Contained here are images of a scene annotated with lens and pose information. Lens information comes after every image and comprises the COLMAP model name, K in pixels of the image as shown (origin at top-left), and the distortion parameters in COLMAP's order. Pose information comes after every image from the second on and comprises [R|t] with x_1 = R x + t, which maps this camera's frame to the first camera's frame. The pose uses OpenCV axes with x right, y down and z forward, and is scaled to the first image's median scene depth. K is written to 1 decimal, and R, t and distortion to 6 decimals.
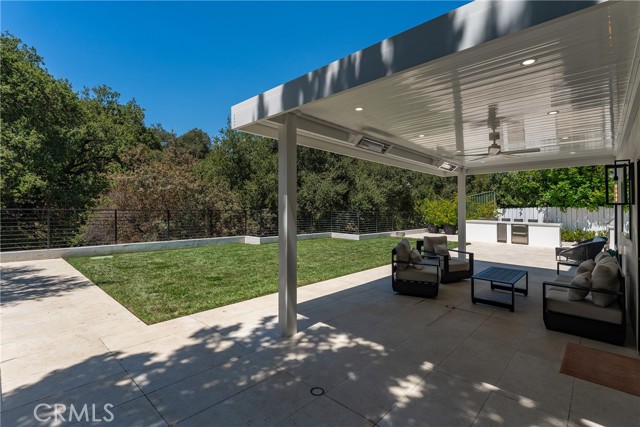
lens RADIAL K [[305.9, 0, 321.0], [0, 305.9, 201.1], [0, 0, 1]] dist [0.000402, 0.000122]
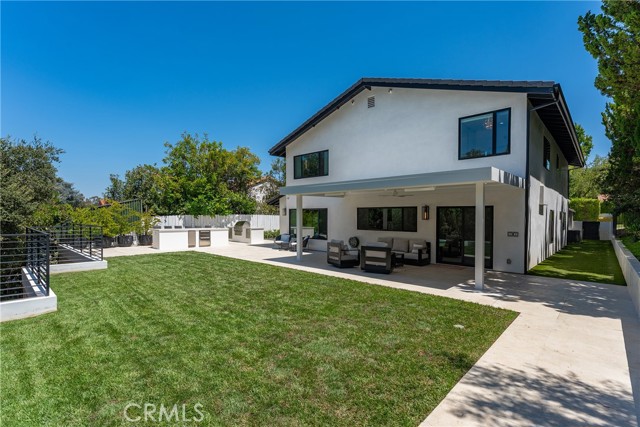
lens RADIAL K [[303.1, 0, 317.9], [0, 303.1, 226.7], [0, 0, 1]] dist [-0.000059, 0.000102]
pose [[0.013466, -0.046723, 0.998817, -0.473374], [-0.030206, 0.998433, 0.047112, -0.007431], [-0.999453, -0.030805, 0.012033, 0.467327]]
